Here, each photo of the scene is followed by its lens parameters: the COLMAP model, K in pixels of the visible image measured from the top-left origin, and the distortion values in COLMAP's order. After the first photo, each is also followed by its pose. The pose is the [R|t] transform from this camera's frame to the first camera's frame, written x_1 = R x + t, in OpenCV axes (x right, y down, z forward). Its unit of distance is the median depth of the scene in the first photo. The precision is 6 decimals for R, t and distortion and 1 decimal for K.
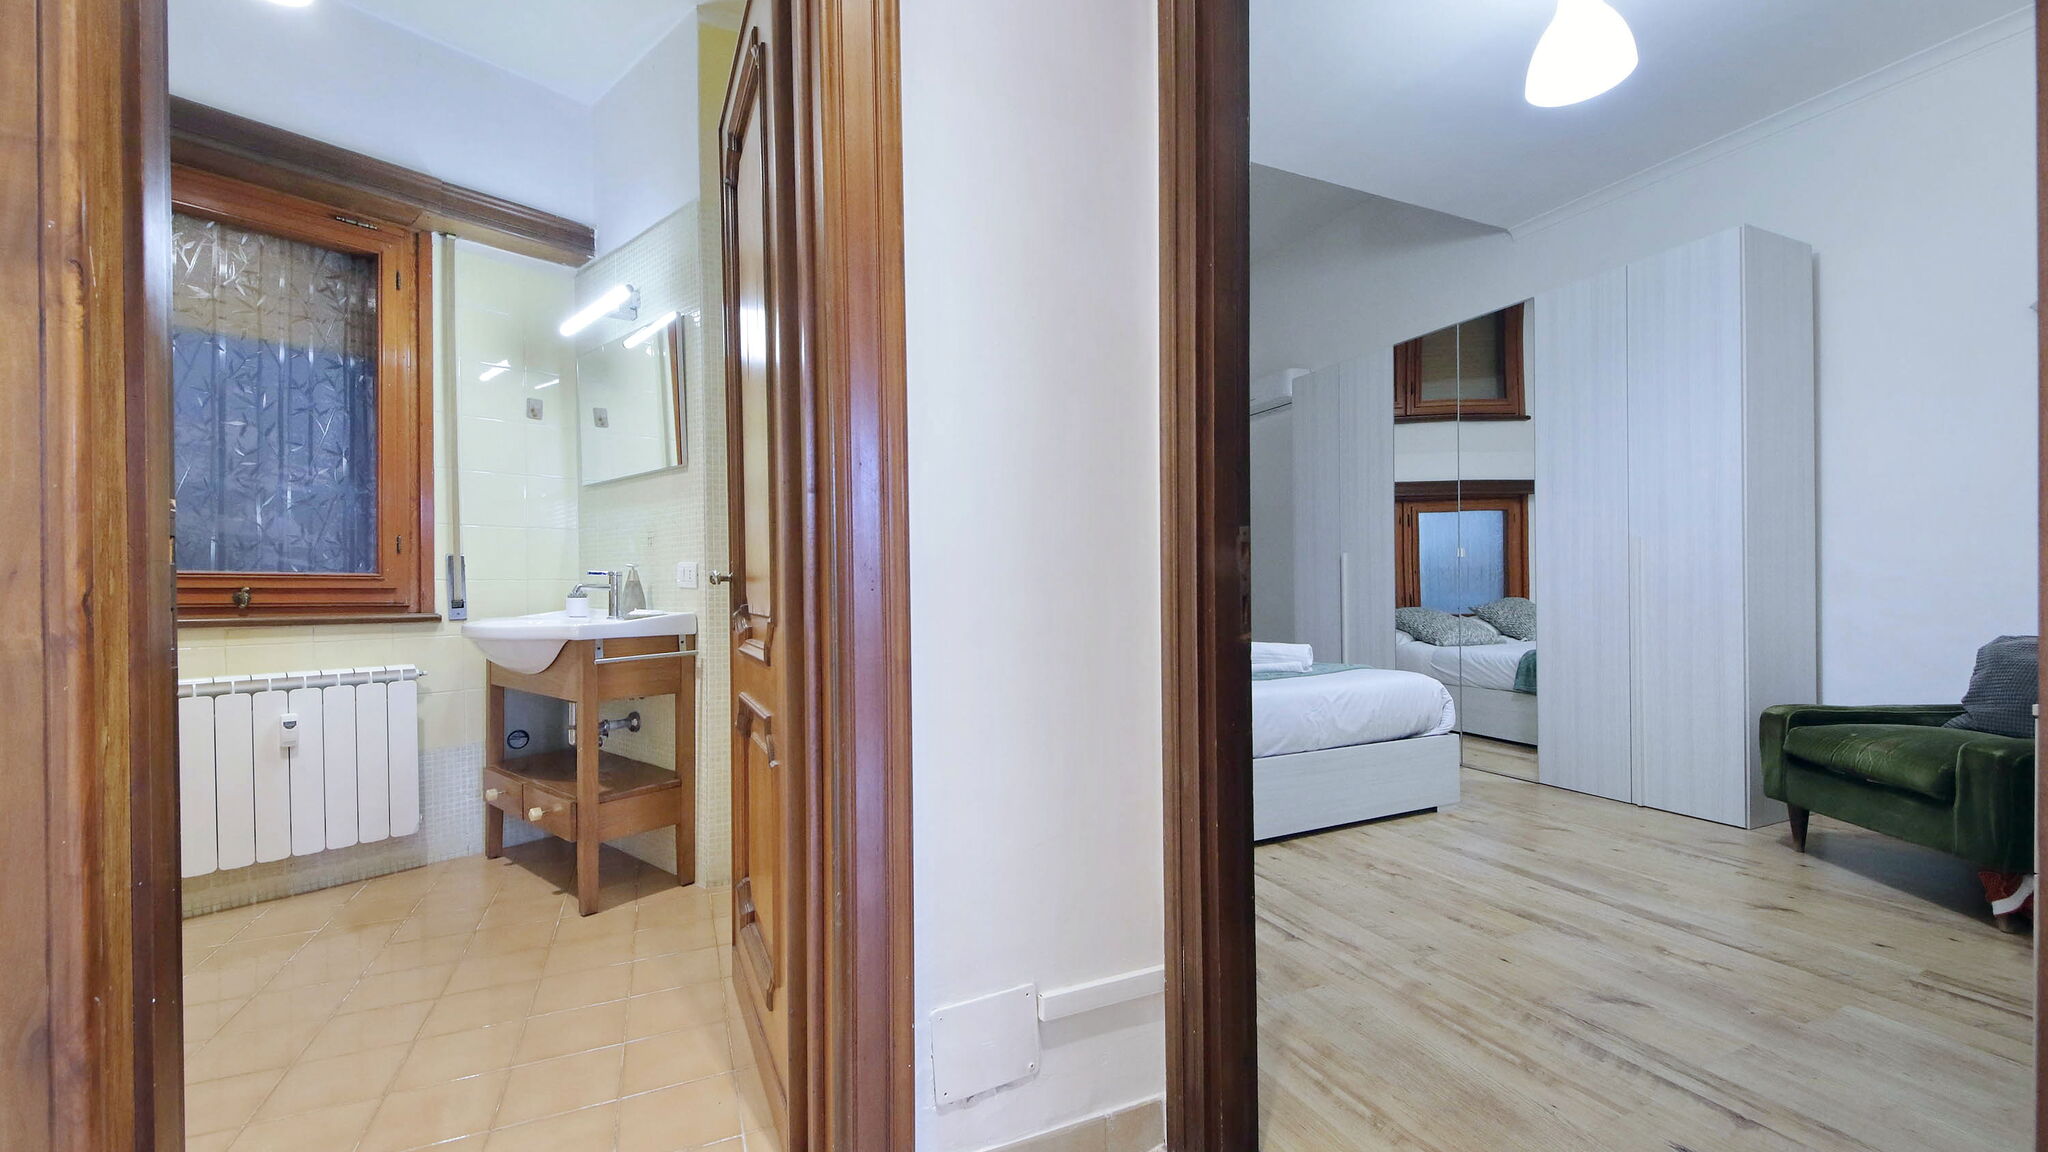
lens RADIAL K [[778.5, 0, 1019.6], [0, 778.5, 579.4], [0, 0, 1]] dist [0.022421, -0.008186]
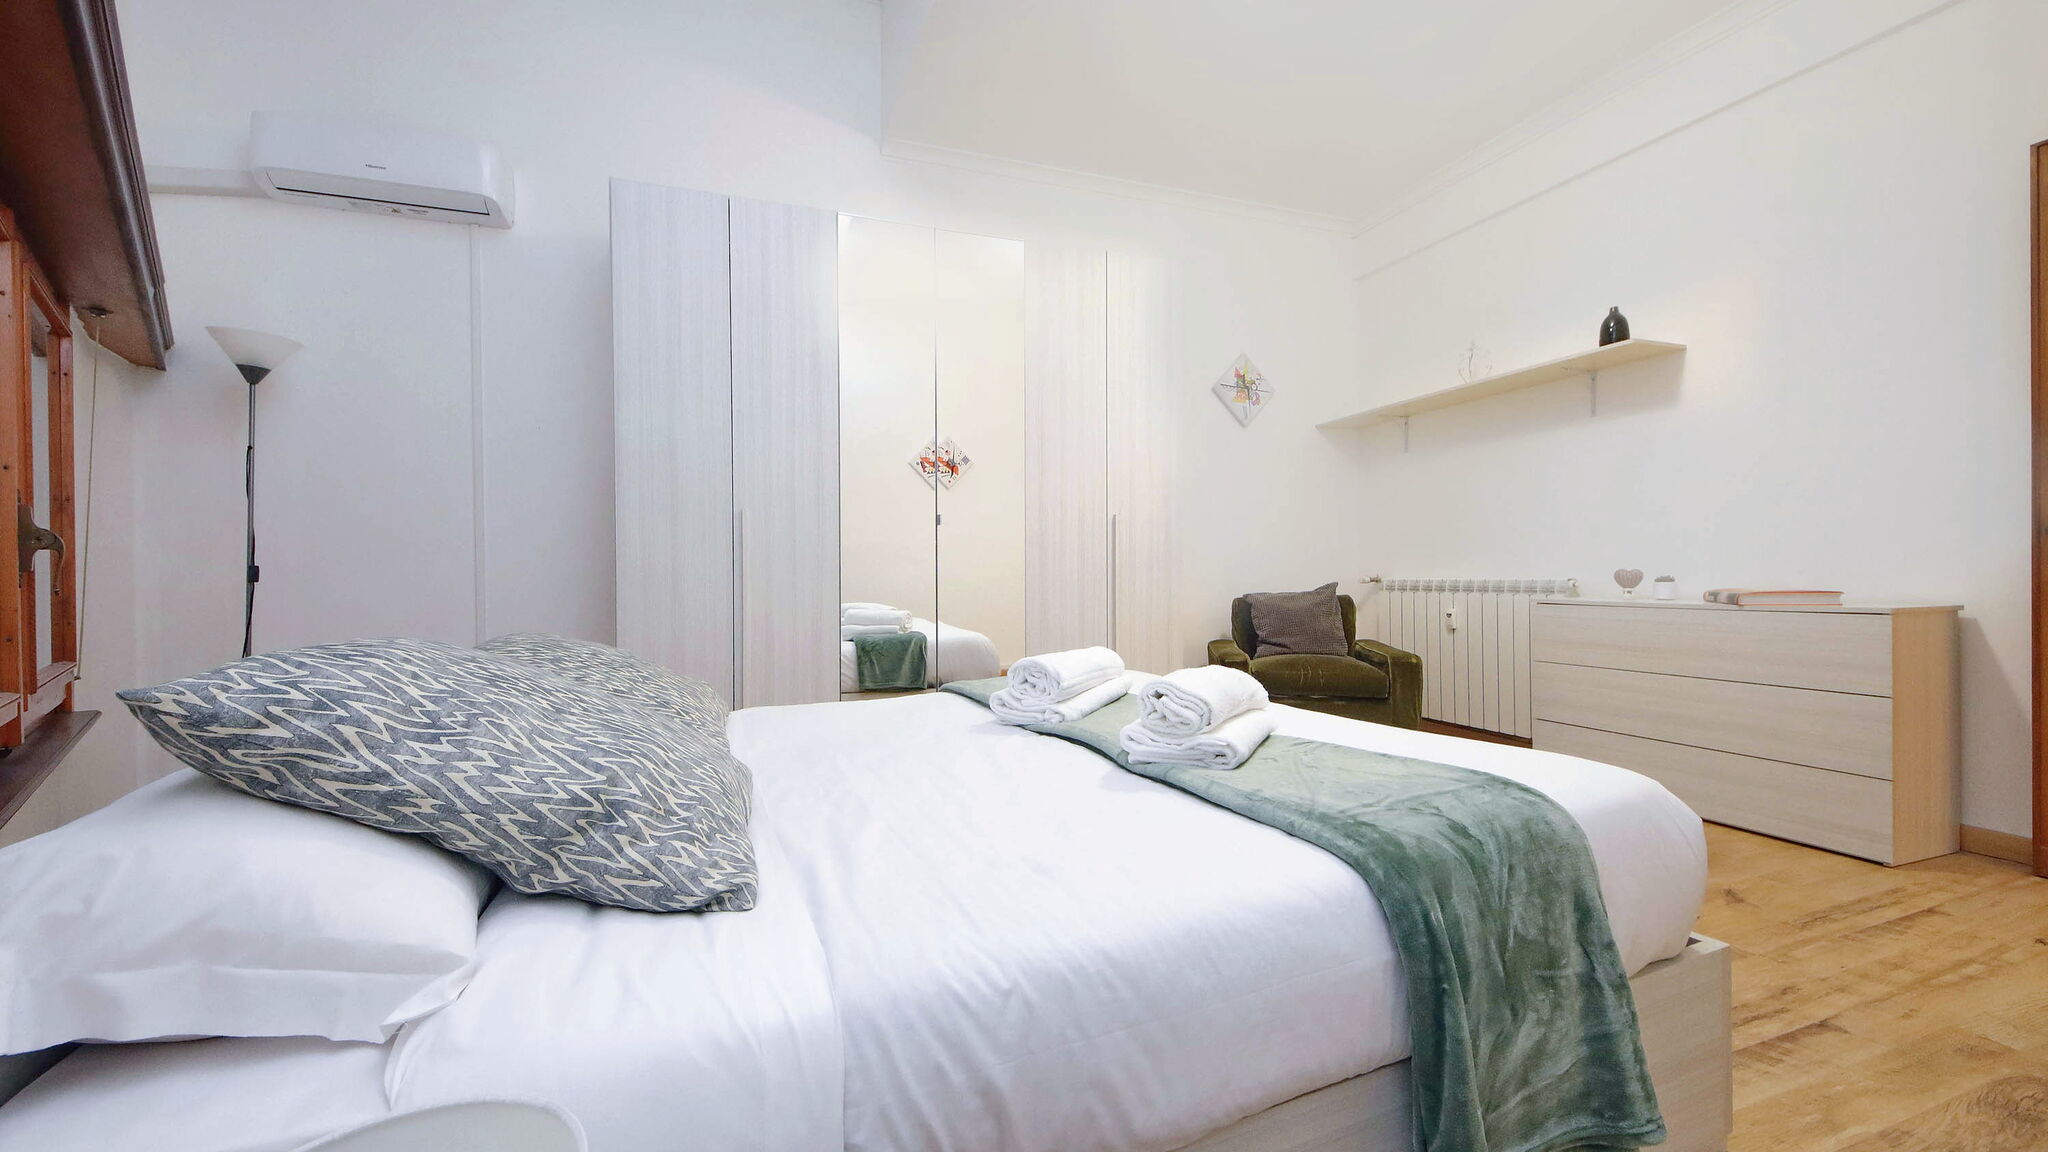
lens RADIAL K [[778.5, 0, 983.1], [0, 778.5, 570.7], [0, 0, 1]] dist [0.022421, -0.008186]
pose [[0.080627, 0.006300, 0.996724, -0.317706], [0.004283, 0.999969, -0.006667, 0.028860], [-0.996735, 0.004806, 0.080598, 1.234780]]
